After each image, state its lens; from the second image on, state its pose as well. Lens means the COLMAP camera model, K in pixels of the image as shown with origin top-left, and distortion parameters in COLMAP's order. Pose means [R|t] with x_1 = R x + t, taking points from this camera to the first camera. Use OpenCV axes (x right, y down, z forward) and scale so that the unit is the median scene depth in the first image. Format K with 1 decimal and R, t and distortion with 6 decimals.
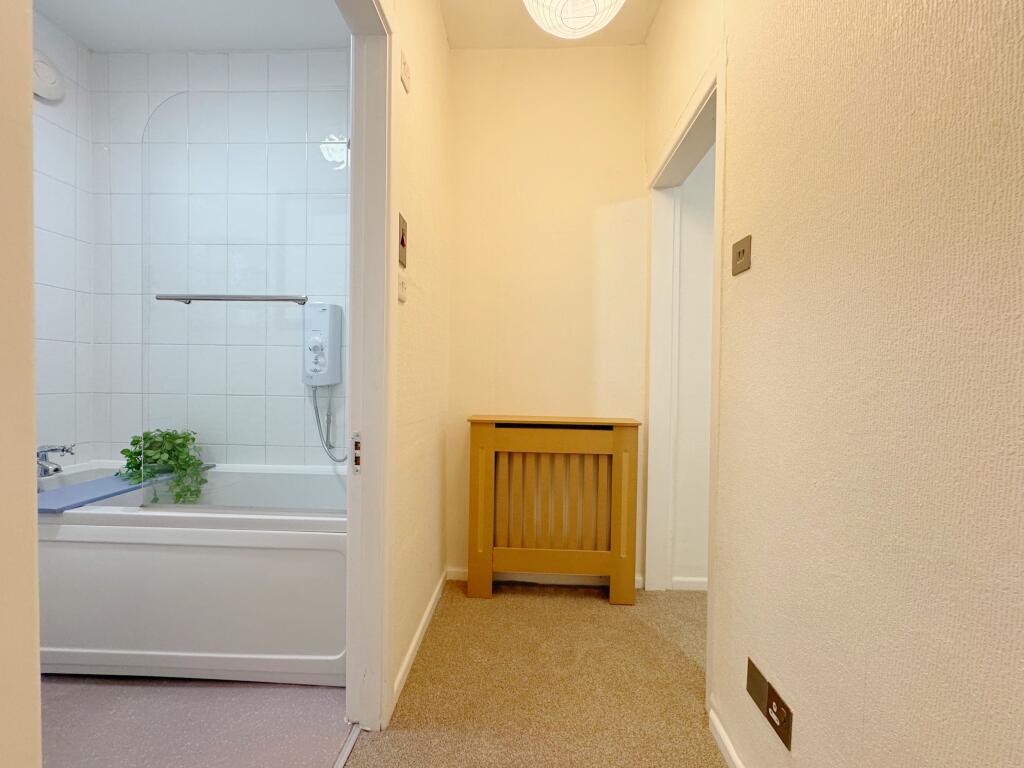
lens RADIAL K [[408.7, 0, 517.0], [0, 408.7, 383.3], [0, 0, 1]] dist [-0.003261, -0.000810]
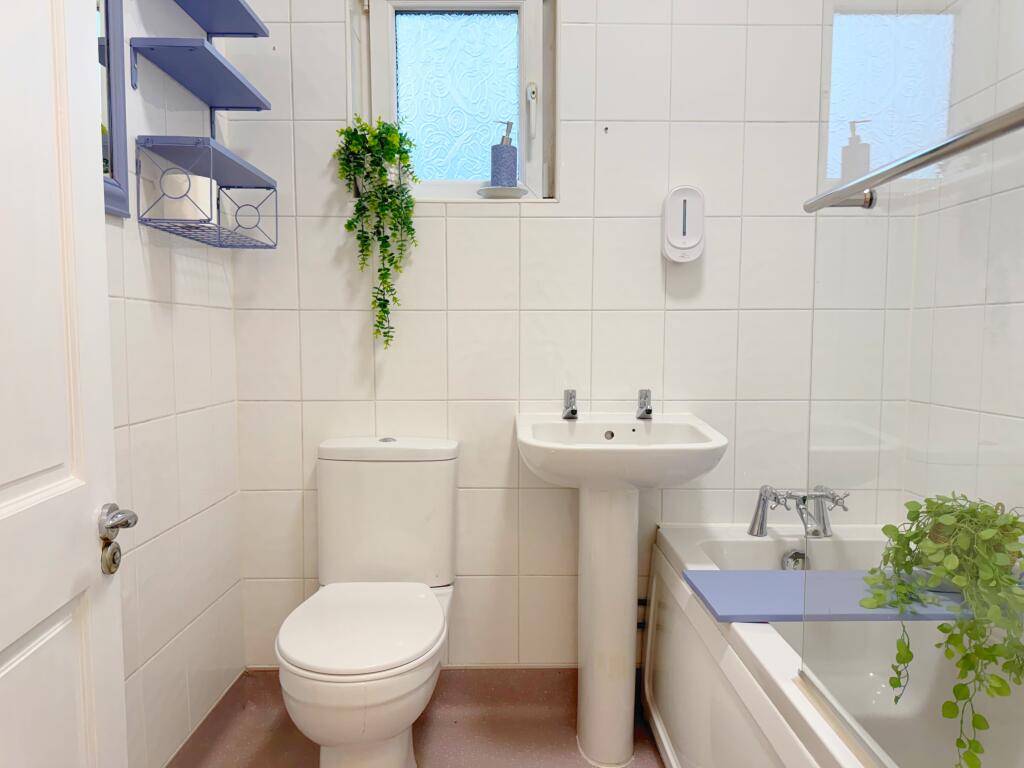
lens RADIAL K [[720.9, 0, 520.0], [0, 720.9, 392.3], [0, 0, 1]] dist [0.041845, -0.020737]
pose [[0.048276, 0.061327, -0.996950, -0.109580], [-0.015727, 0.998036, 0.060632, -0.043693], [0.998710, 0.012752, 0.049146, 0.487481]]
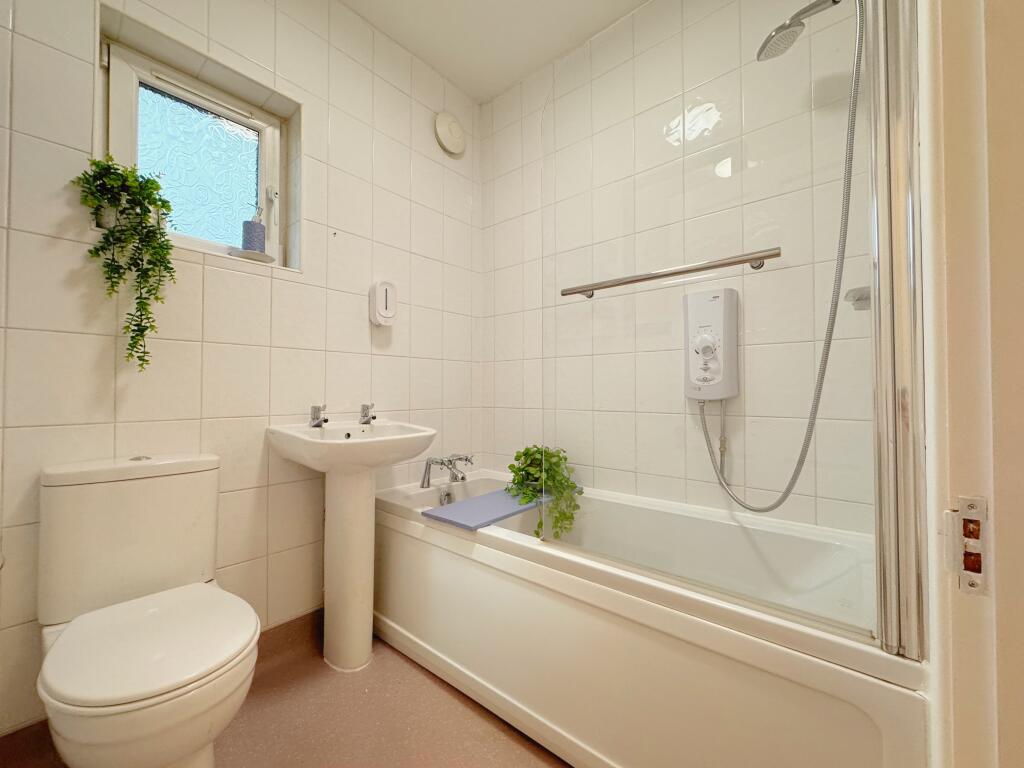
lens RADIAL K [[408.7, 0, 512.8], [0, 408.7, 383.0], [0, 0, 1]] dist [-0.003261, -0.000810]
pose [[0.782109, -0.028829, -0.622475, -0.323487], [0.003242, 0.999104, -0.042199, 0.005922], [0.623133, 0.030986, 0.781502, 0.209948]]
